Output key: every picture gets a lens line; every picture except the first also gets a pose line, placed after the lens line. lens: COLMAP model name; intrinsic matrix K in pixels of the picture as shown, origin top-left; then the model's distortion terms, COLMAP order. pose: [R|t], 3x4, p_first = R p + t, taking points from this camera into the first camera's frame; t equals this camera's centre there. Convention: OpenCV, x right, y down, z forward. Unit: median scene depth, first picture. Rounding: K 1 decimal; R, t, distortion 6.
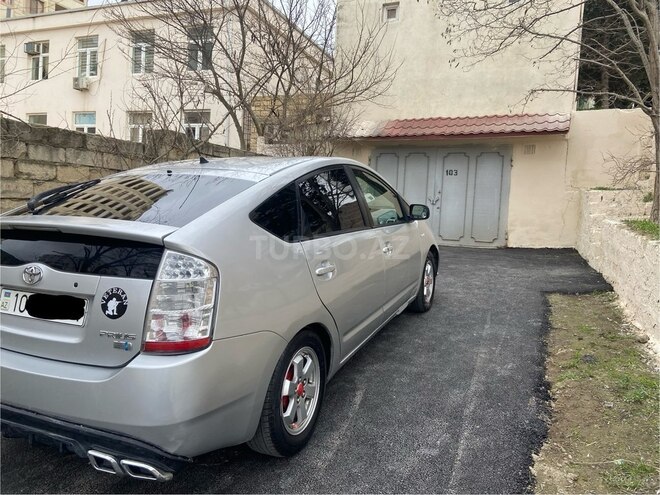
lens RADIAL K [[496.7, 0, 326.4], [0, 496.7, 247.9], [0, 0, 1]] dist [0.091689, -0.117486]
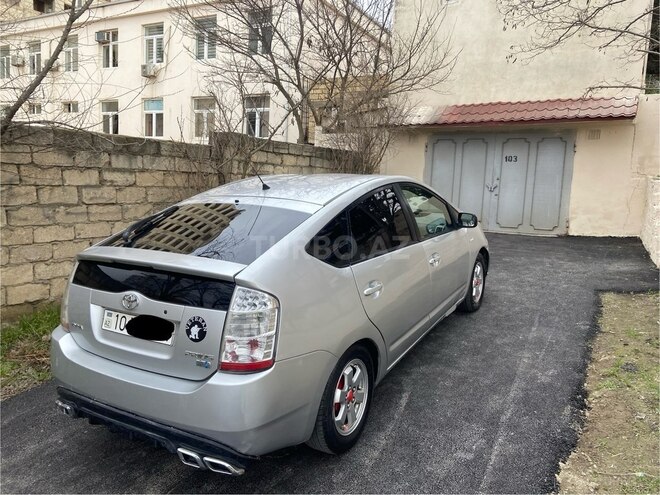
lens RADIAL K [[496.7, 0, 332.4], [0, 496.7, 248.7], [0, 0, 1]] dist [0.091689, -0.117486]
pose [[0.994434, 0.004363, -0.105269, 0.019163], [0.001084, 0.998666, 0.051630, -0.082956], [0.105354, -0.051457, 0.993103, -0.090676]]
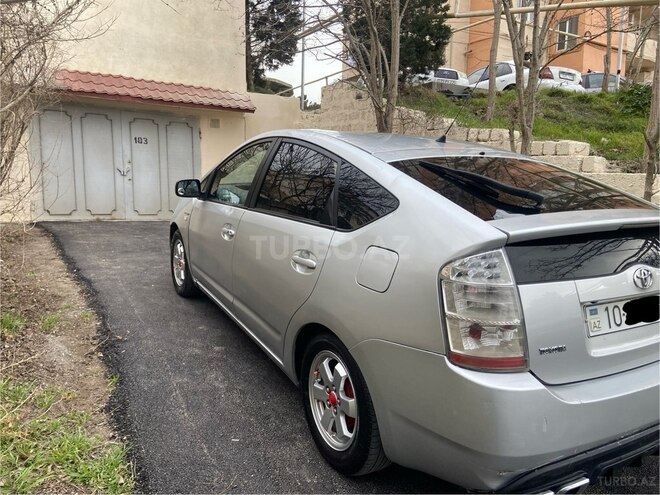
lens RADIAL K [[496.7, 0, 325.6], [0, 496.7, 258.1], [0, 0, 1]] dist [0.091689, -0.117486]
pose [[0.602608, -0.131763, 0.787085, -0.974975], [0.064954, 0.991101, 0.116187, -0.072926], [-0.795390, -0.018891, 0.605804, 0.553071]]
